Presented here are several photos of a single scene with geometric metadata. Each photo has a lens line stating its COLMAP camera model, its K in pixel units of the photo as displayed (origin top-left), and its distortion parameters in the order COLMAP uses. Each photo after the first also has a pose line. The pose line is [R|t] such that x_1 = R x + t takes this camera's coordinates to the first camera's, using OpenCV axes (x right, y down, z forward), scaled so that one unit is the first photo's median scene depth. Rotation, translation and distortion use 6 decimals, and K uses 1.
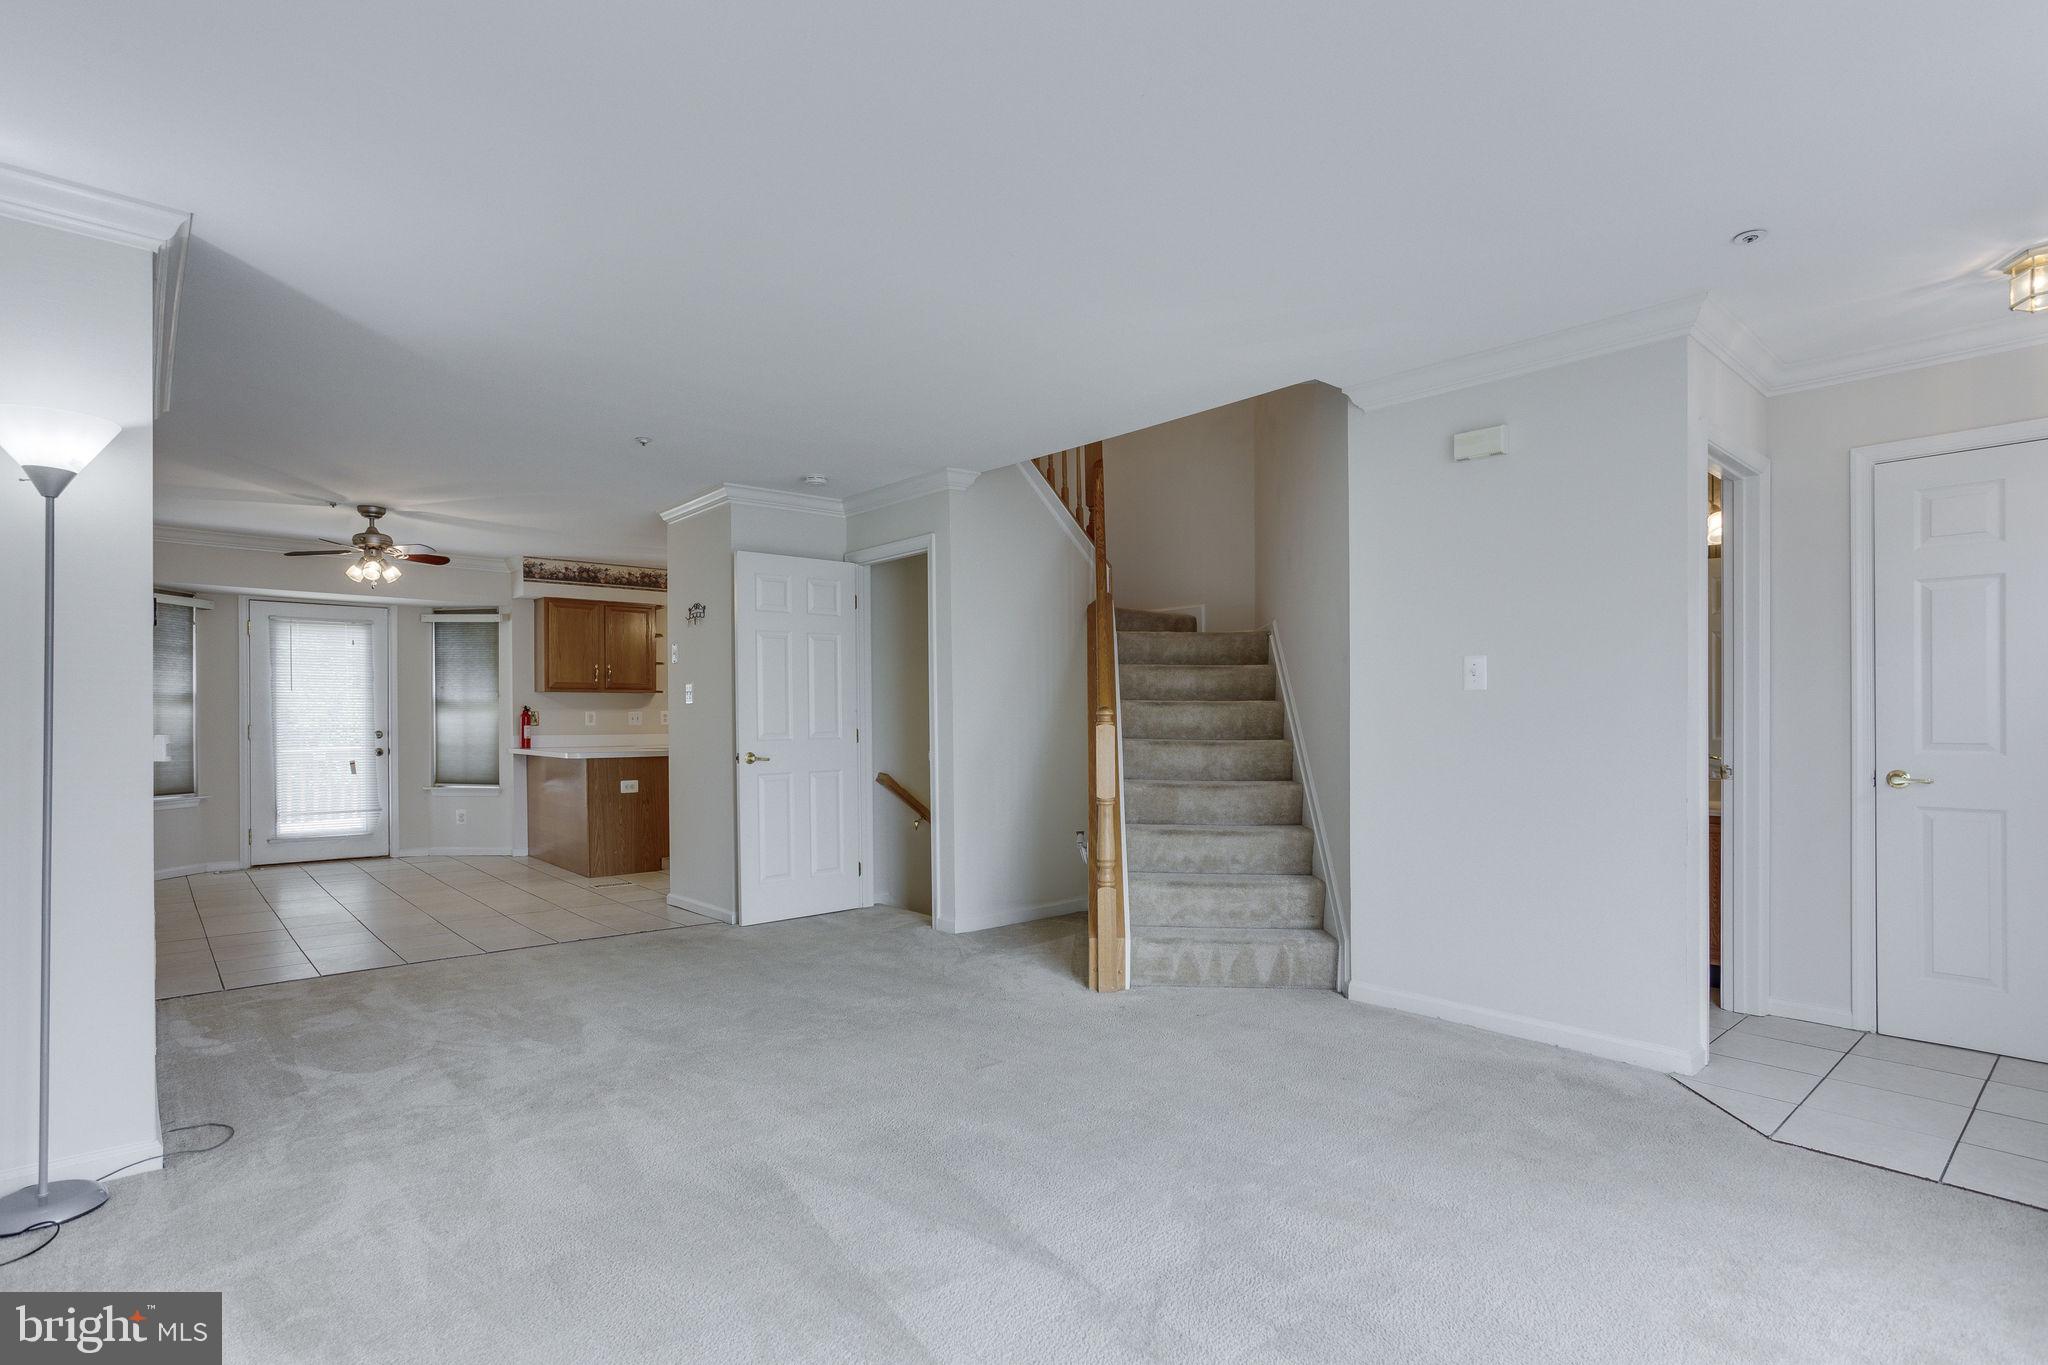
lens RADIAL K [[1031.3, 0, 984.7], [0, 1031.3, 722.7], [0, 0, 1]] dist [0.023952, 0.000676]
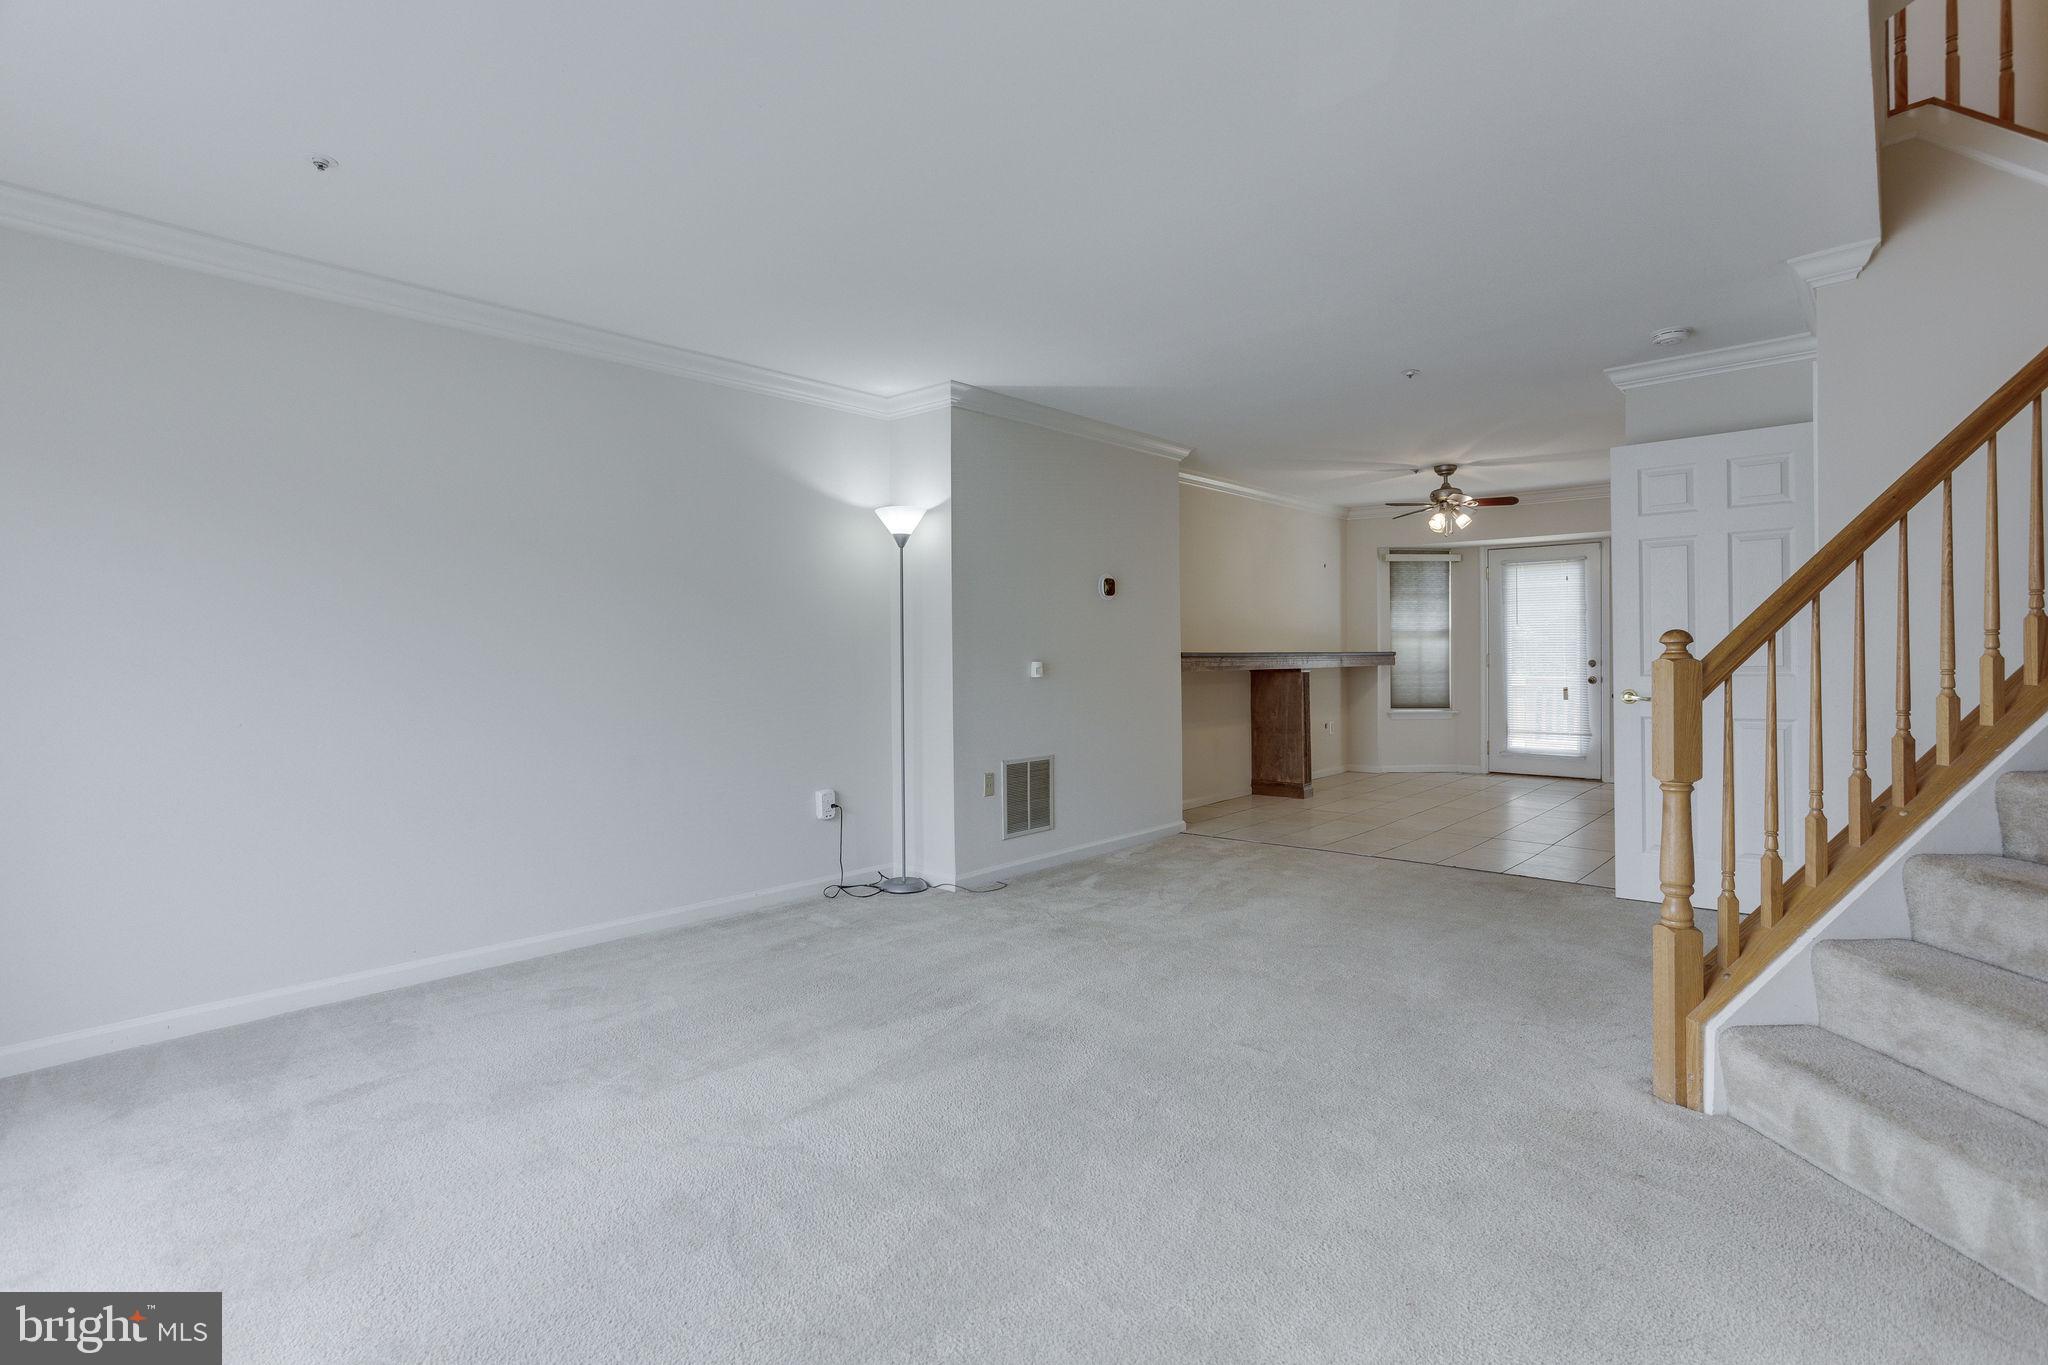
lens RADIAL K [[999.1, 0, 999.7], [0, 999.1, 665.5], [0, 0, 1]] dist [-0.042920, 0.029892]
pose [[0.126933, 0.013307, -0.991822, 0.332793], [0.002663, 0.999902, 0.013756, -0.001967], [0.991908, -0.004387, 0.126885, 0.281355]]
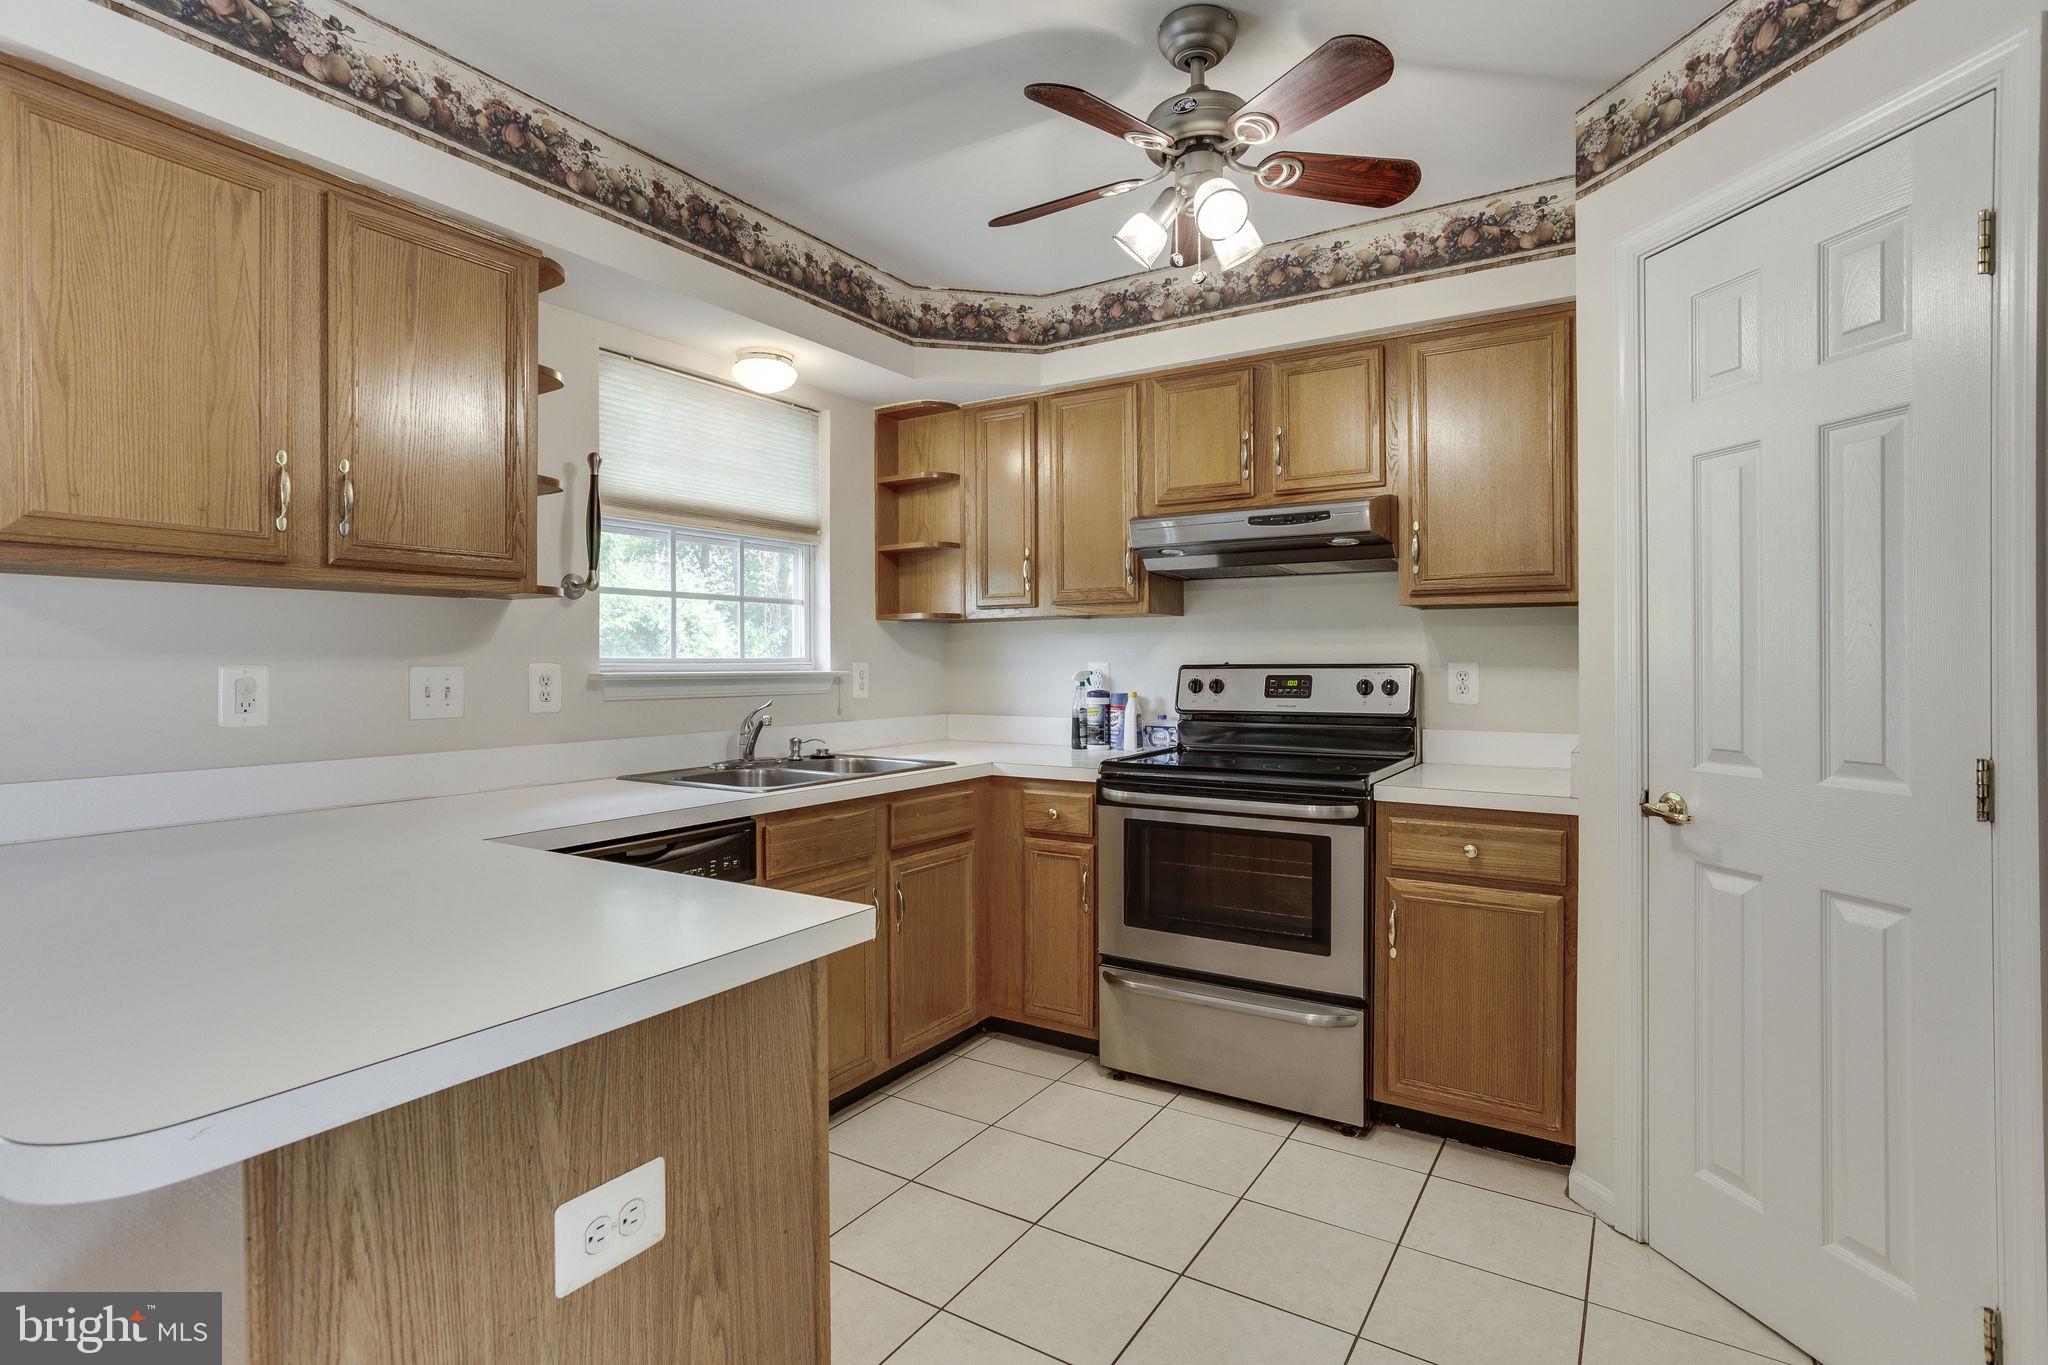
lens RADIAL K [[999.1, 0, 999.7], [0, 999.1, 665.5], [0, 0, 1]] dist [-0.042920, 0.029892]
pose [[0.951612, 0.001403, 0.307300, -0.307117], [-0.000544, 0.999996, -0.002883, -0.011288], [-0.307303, 0.002577, 0.951608, 0.788713]]
